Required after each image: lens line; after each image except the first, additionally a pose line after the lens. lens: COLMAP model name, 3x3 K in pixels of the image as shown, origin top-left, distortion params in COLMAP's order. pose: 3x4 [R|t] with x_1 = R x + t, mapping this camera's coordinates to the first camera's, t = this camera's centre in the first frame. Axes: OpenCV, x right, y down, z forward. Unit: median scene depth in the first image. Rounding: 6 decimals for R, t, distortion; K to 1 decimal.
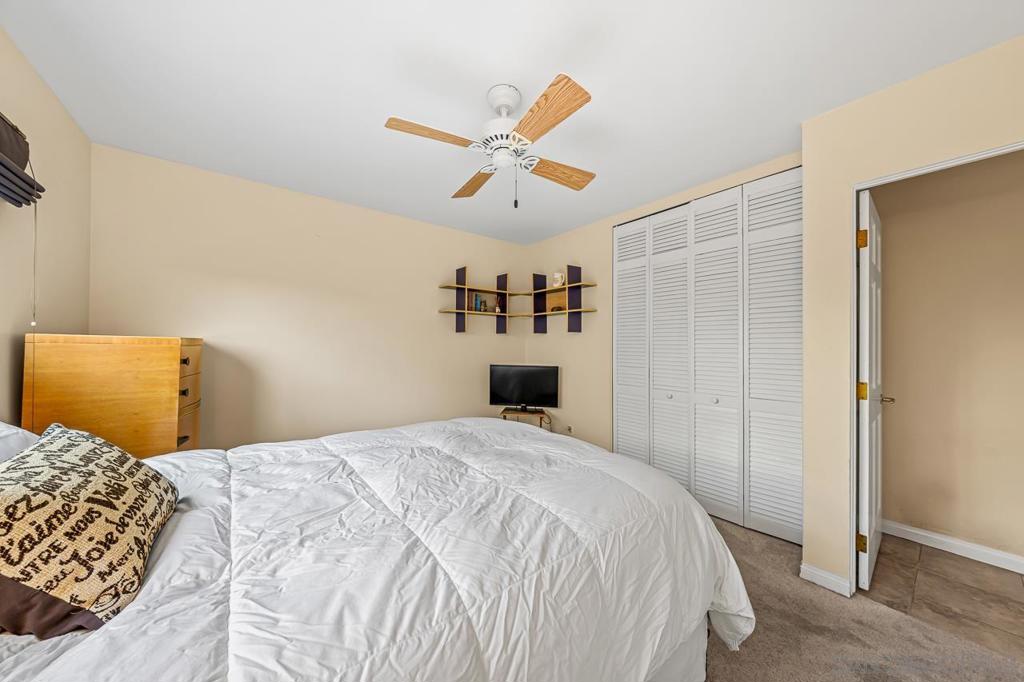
lens RADIAL K [[338.7, 0, 524.8], [0, 338.7, 338.2], [0, 0, 1]] dist [-0.016771, -0.000043]
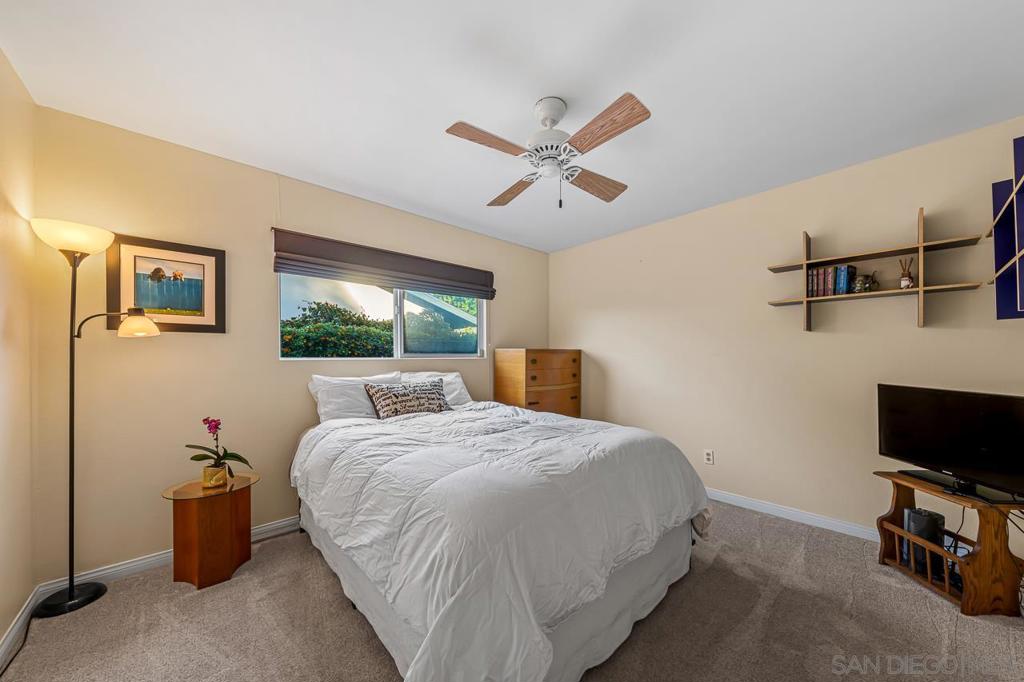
lens RADIAL K [[360.8, 0, 510.5], [0, 360.8, 355.0], [0, 0, 1]] dist [-0.000414, -0.000088]
pose [[0.045186, -0.009242, -0.998936, 0.488735], [0.019937, 0.999766, -0.008348, 0.022678], [0.998780, -0.019539, 0.045359, 0.384915]]
